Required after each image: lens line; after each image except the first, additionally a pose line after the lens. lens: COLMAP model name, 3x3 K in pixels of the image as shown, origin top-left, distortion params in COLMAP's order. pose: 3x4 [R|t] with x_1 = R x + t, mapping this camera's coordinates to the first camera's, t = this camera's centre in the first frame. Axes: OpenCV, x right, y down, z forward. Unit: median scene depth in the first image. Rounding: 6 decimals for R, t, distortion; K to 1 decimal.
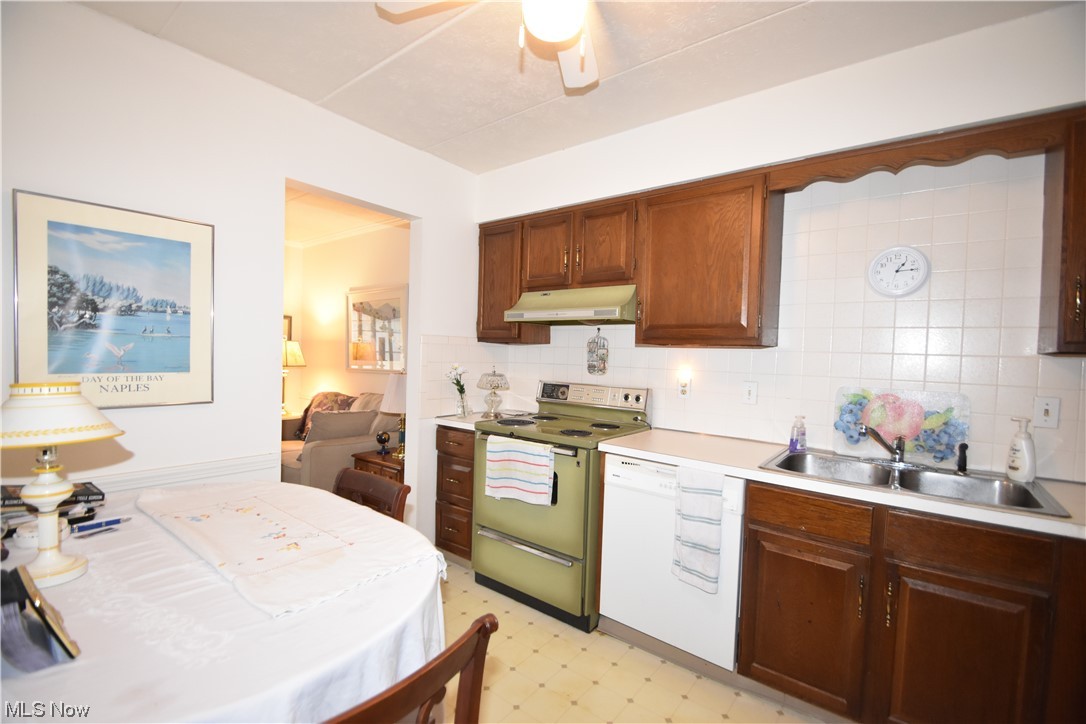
lens RADIAL K [[474.2, 0, 544.2], [0, 474.2, 369.6], [0, 0, 1]] dist [0.001239, 0.000125]
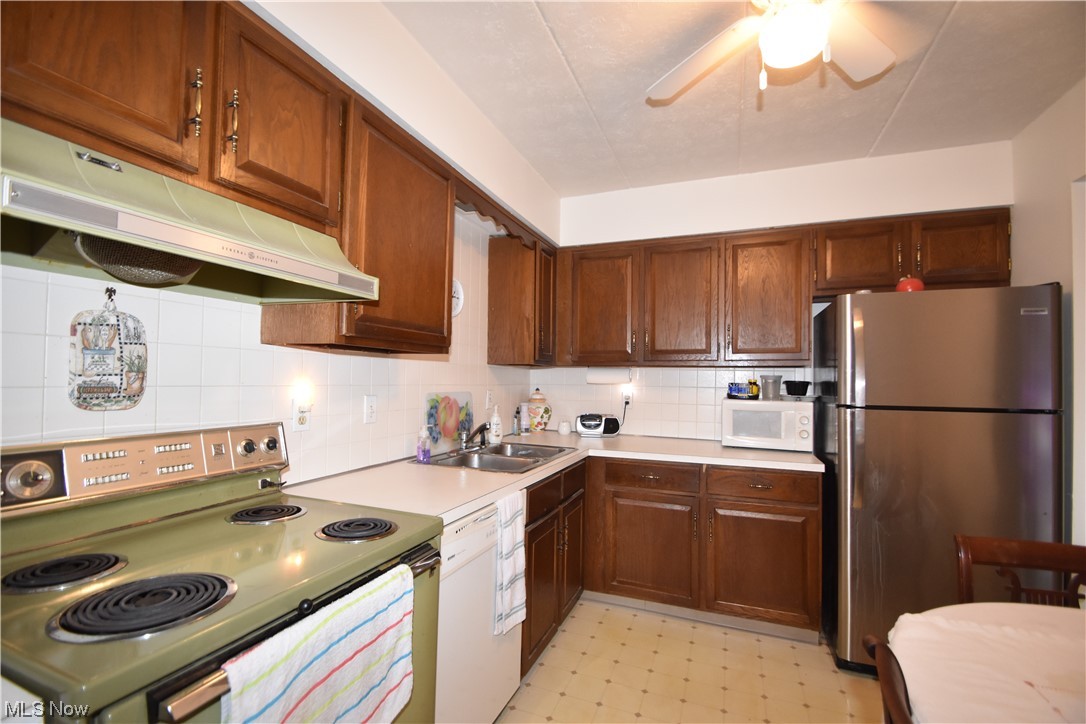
lens RADIAL K [[474.2, 0, 544.2], [0, 474.2, 369.6], [0, 0, 1]] dist [0.001239, 0.000125]
pose [[-0.284518, -0.015343, 0.958548, -0.371139], [0.007444, 0.999806, 0.018213, -0.027511], [-0.958642, 0.012318, -0.284348, 0.810125]]
